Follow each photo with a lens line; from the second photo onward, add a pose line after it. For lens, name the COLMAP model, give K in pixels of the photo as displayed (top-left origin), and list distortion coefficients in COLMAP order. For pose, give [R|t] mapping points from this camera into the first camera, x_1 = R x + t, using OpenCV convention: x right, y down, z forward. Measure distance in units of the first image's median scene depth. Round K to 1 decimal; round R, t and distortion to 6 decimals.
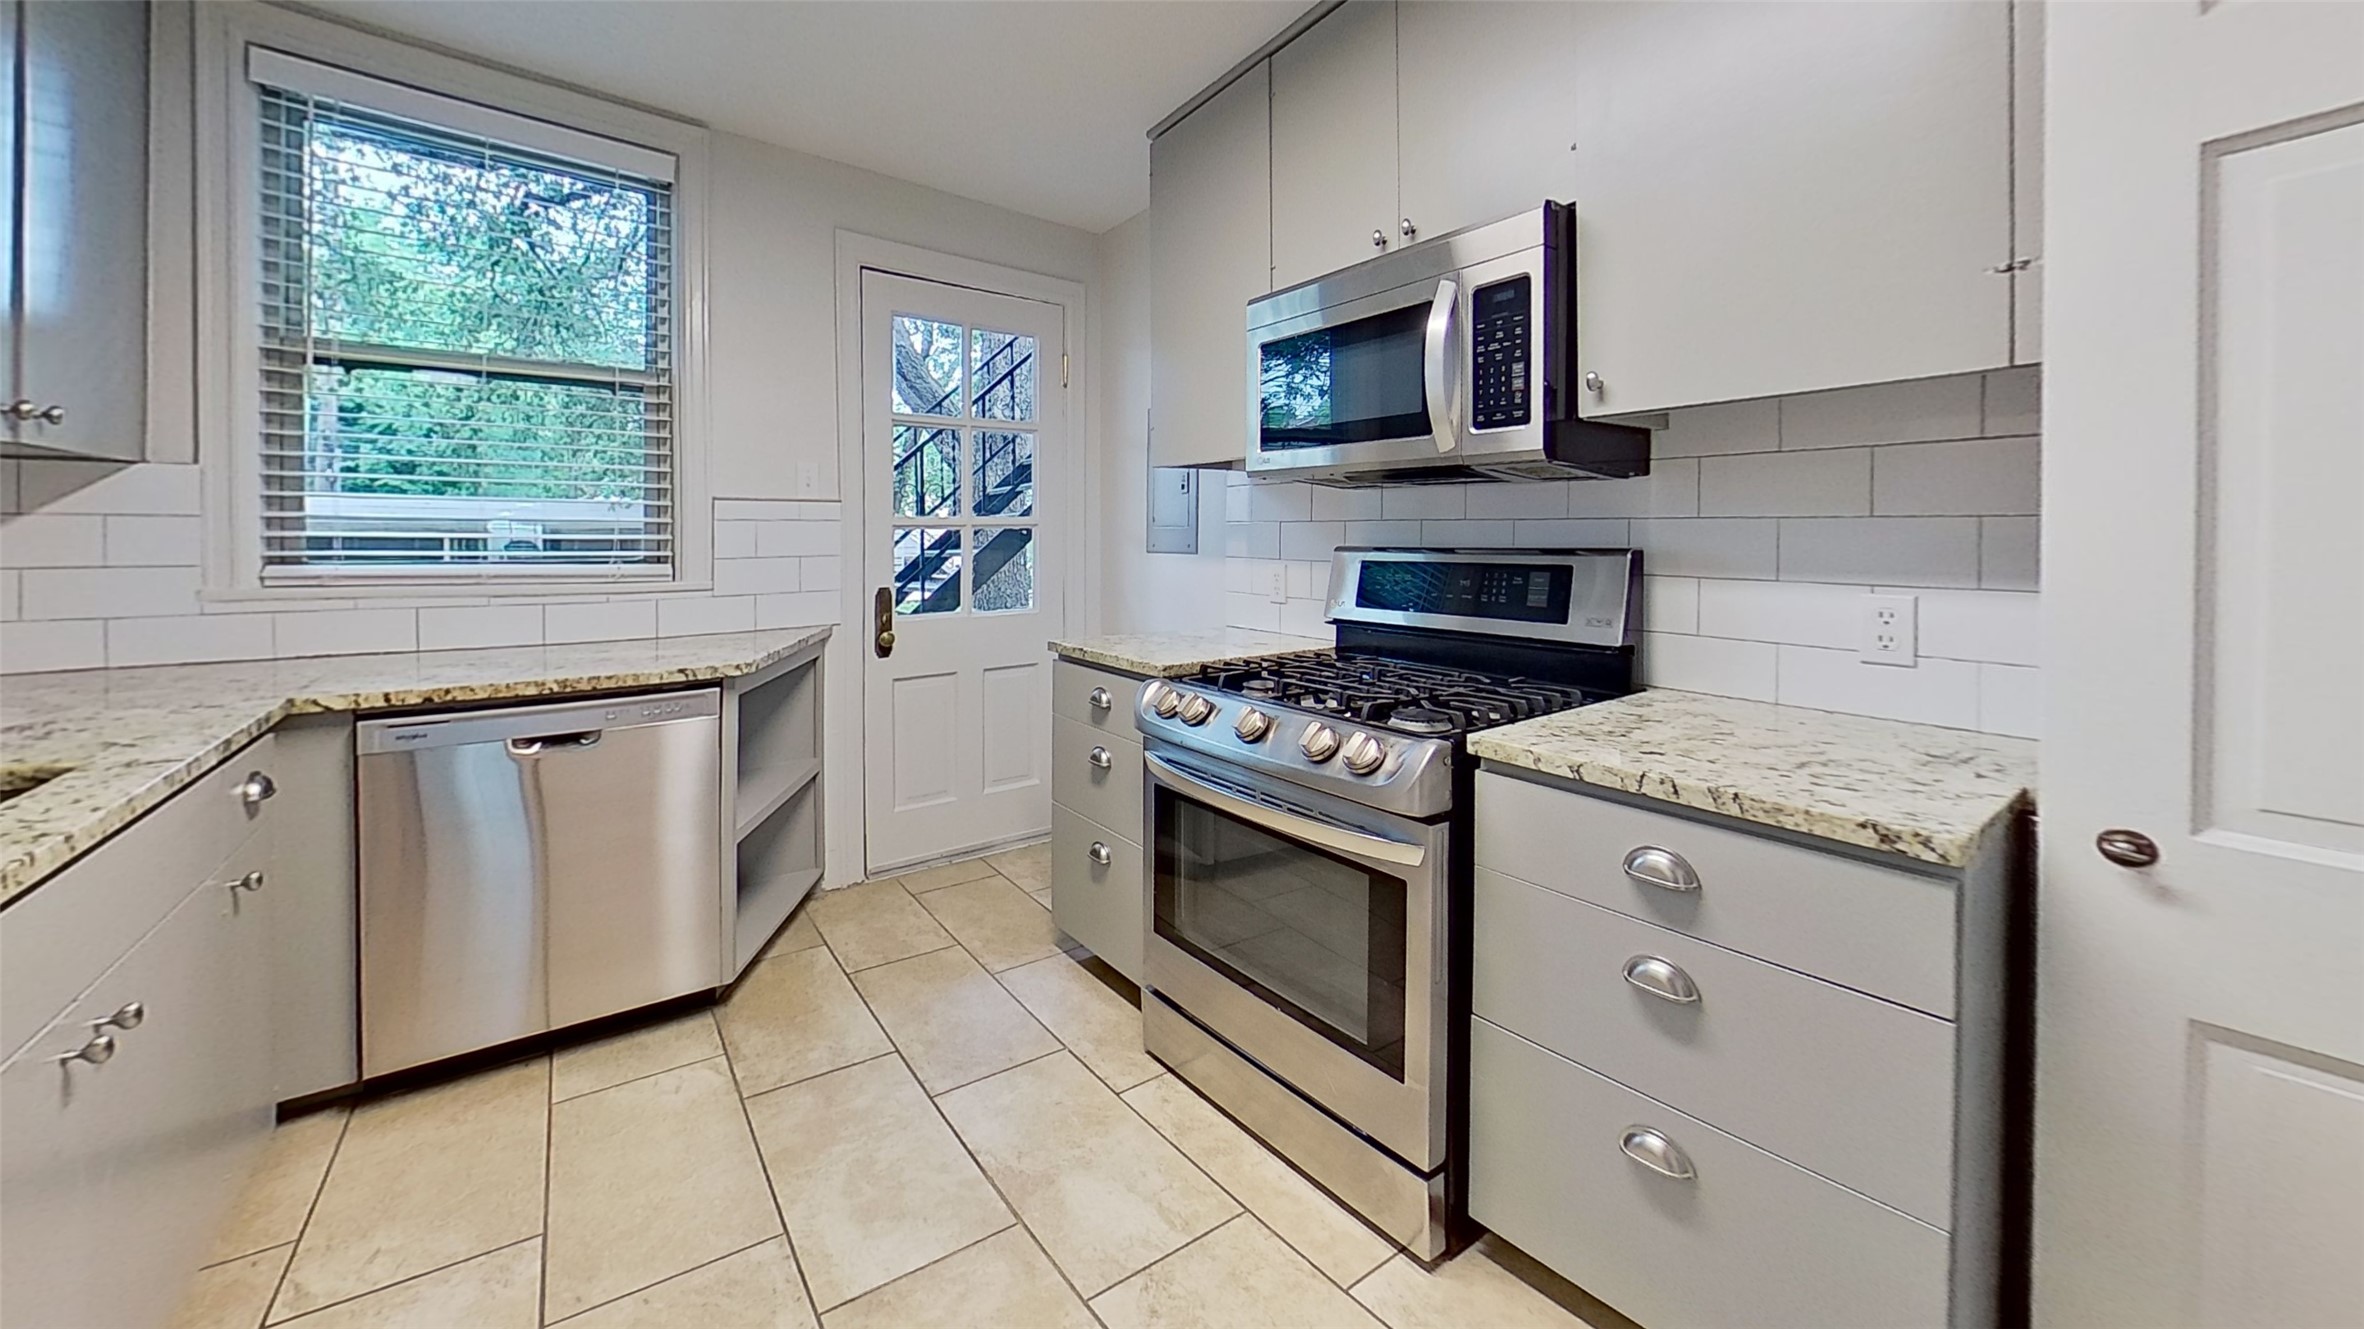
lens RADIAL K [[864.1, 0, 1182.0], [0, 864.1, 664.5], [0, 0, 1]] dist [-0.058425, 0.026030]
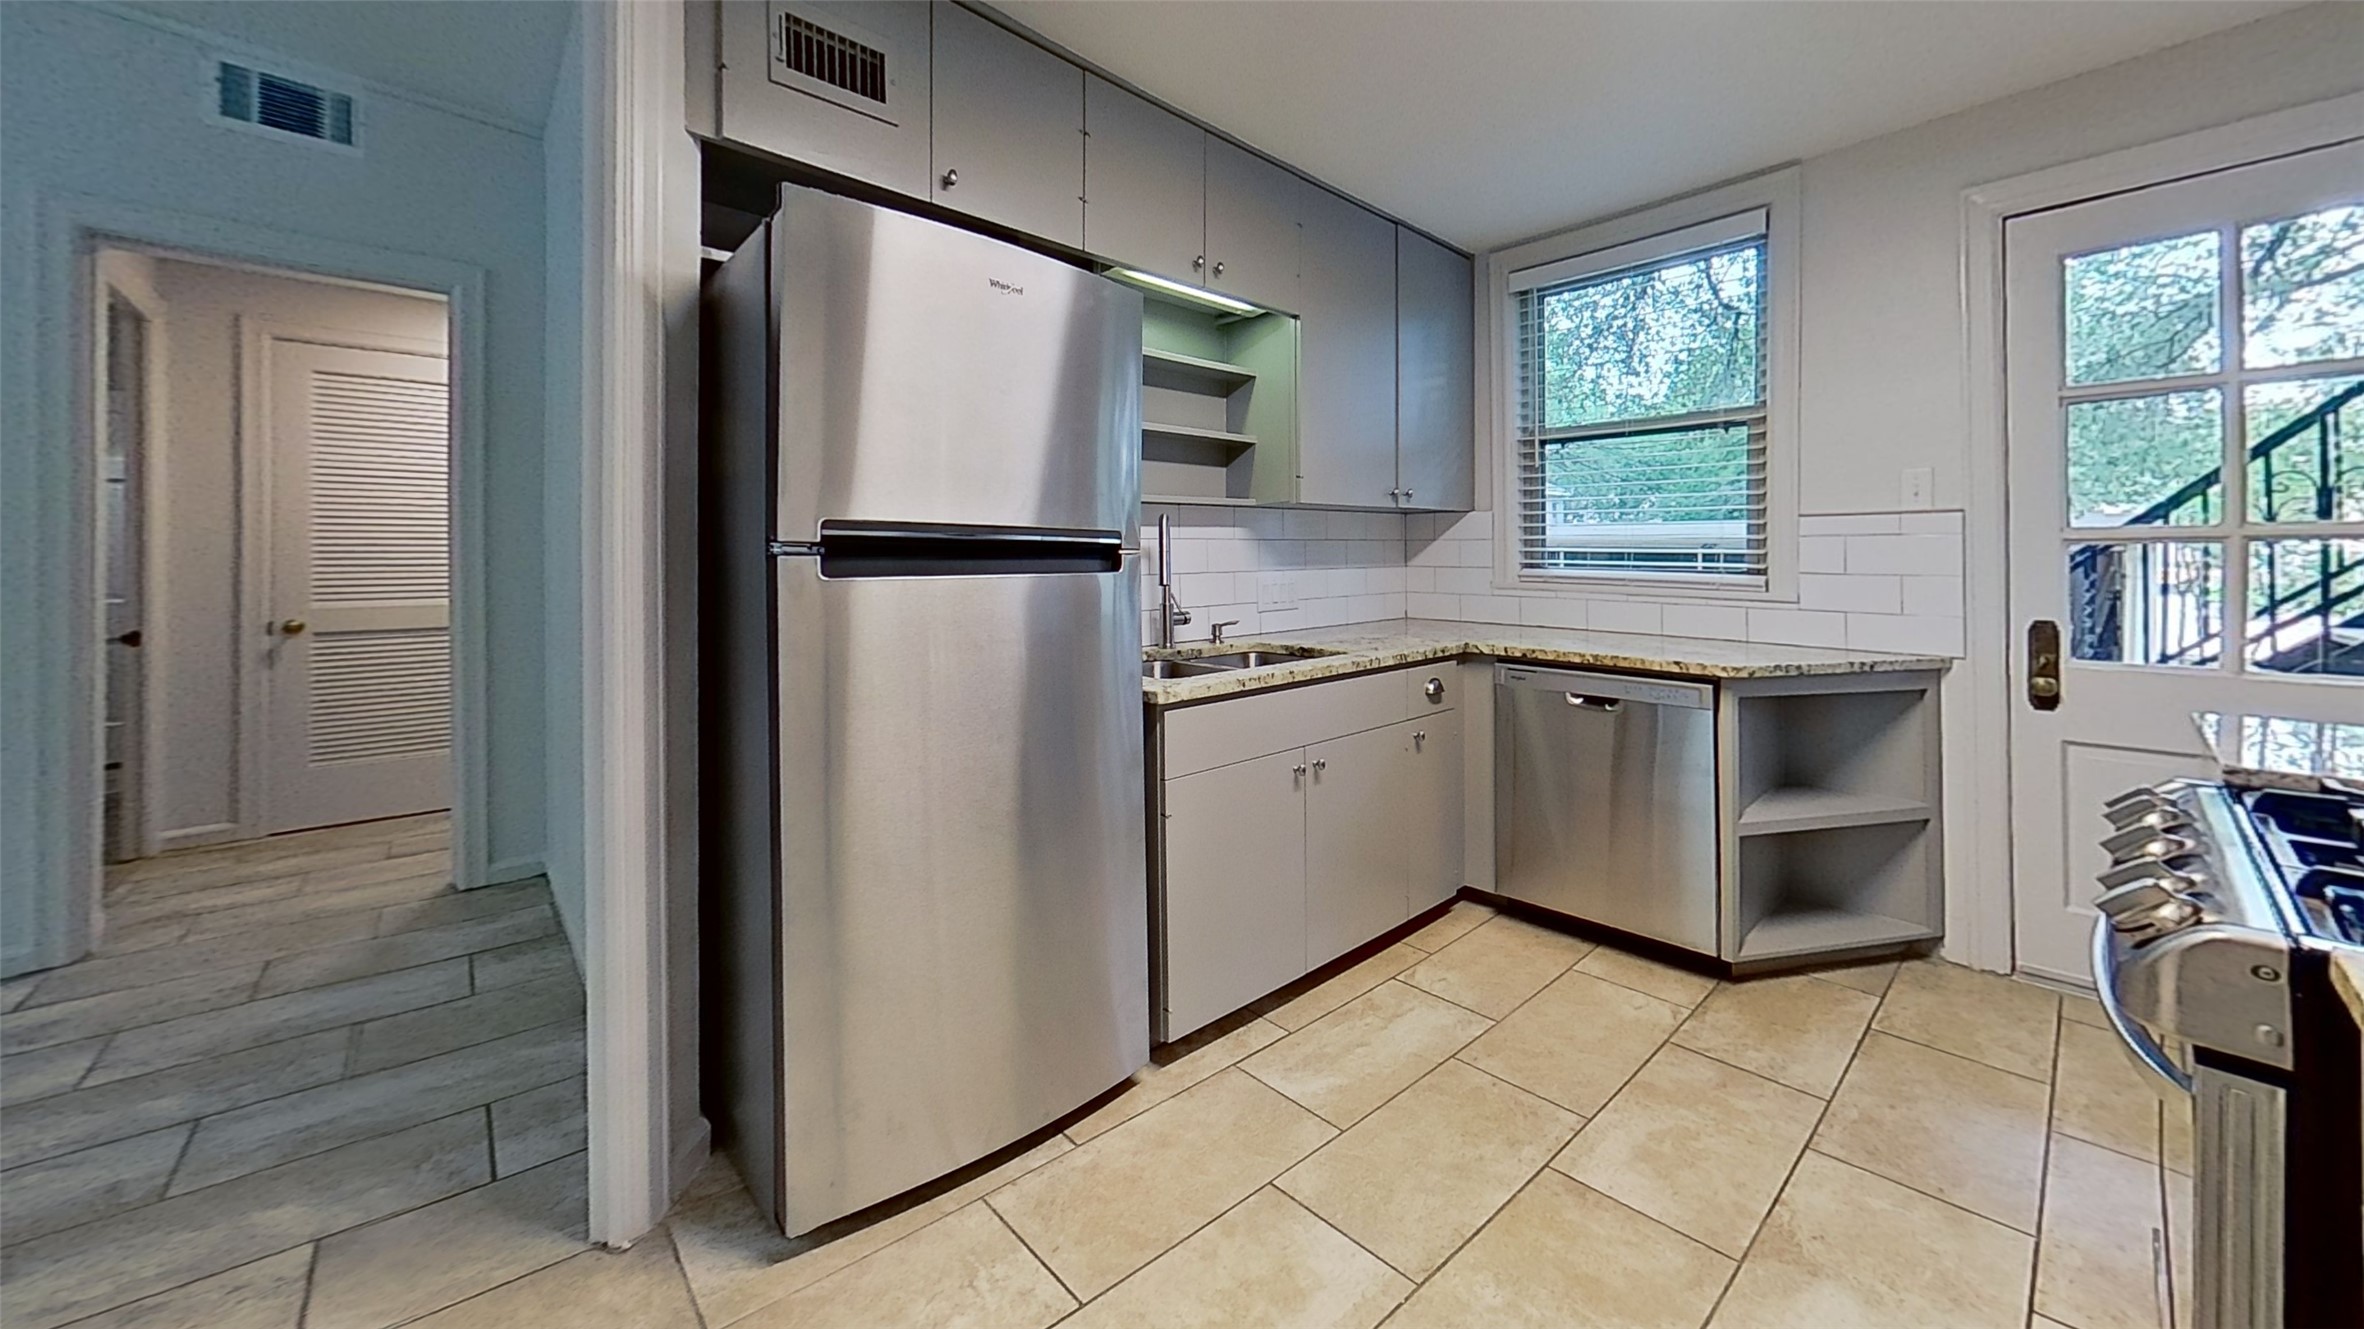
lens RADIAL K [[864.1, 0, 1182.0], [0, 864.1, 664.5], [0, 0, 1]] dist [-0.058425, 0.026030]
pose [[0.129104, 0.122213, -0.984071, 0.454999], [-0.142670, 0.984341, 0.103529, -0.011805], [0.981314, 0.127031, 0.144518, 0.123312]]
